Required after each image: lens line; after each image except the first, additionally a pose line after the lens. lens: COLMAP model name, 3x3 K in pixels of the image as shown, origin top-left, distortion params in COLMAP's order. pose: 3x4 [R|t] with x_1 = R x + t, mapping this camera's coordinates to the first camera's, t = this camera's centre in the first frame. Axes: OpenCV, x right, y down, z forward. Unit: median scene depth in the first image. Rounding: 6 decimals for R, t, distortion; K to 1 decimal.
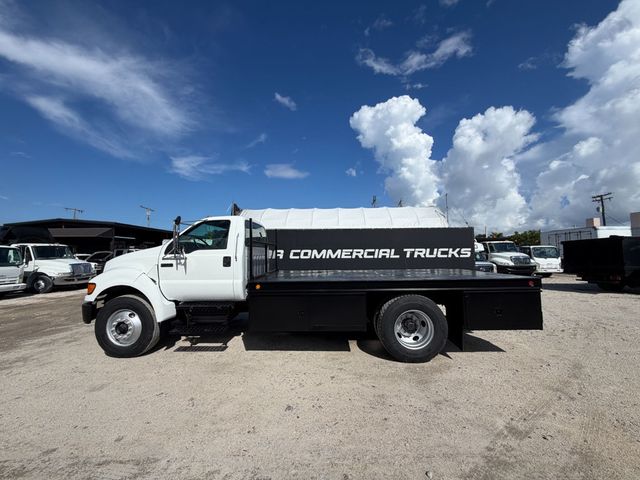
lens RADIAL K [[256.9, 0, 319.5], [0, 256.9, 240.3], [0, 0, 1]] dist [-0.002012, 0.000782]
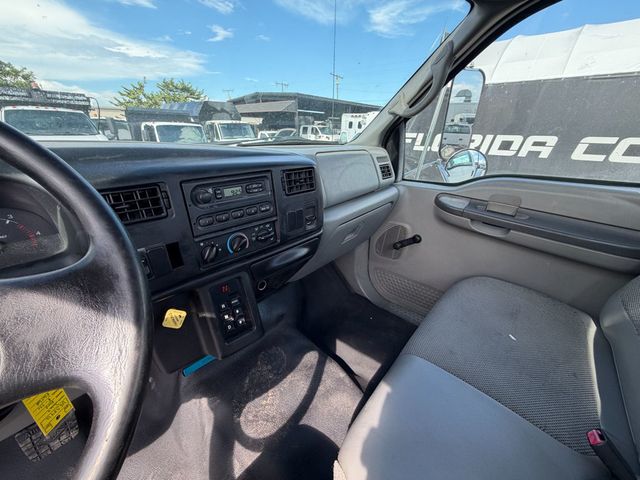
lens RADIAL K [[256.9, 0, 319.5], [0, 256.9, 239.7], [0, 0, 1]] dist [-0.001432, 0.000019]
pose [[0.776965, 0.261909, -0.572476, -0.159428], [0.018095, 0.899684, 0.436166, 0.001428], [0.629284, -0.349245, 0.694284, 0.432036]]
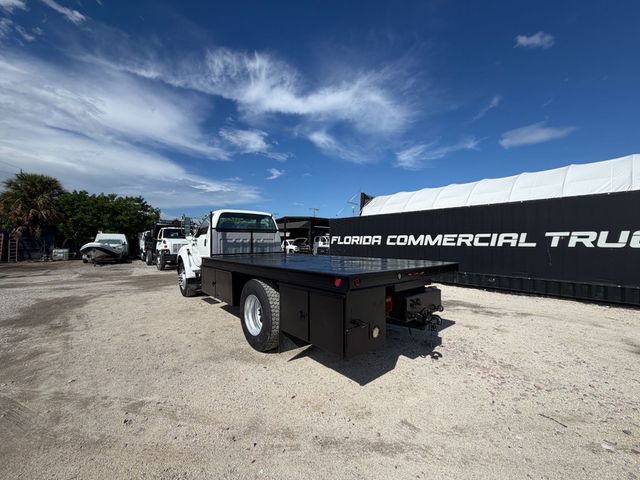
lens RADIAL K [[255.6, 0, 317.7], [0, 255.6, 240.2], [0, 0, 1]] dist [-0.000835, 0.000067]
pose [[0.677526, 0.005816, -0.735476, 0.408075], [0.030468, 0.998888, 0.035967, 0.012526], [0.734867, -0.046777, 0.676596, 0.177013]]
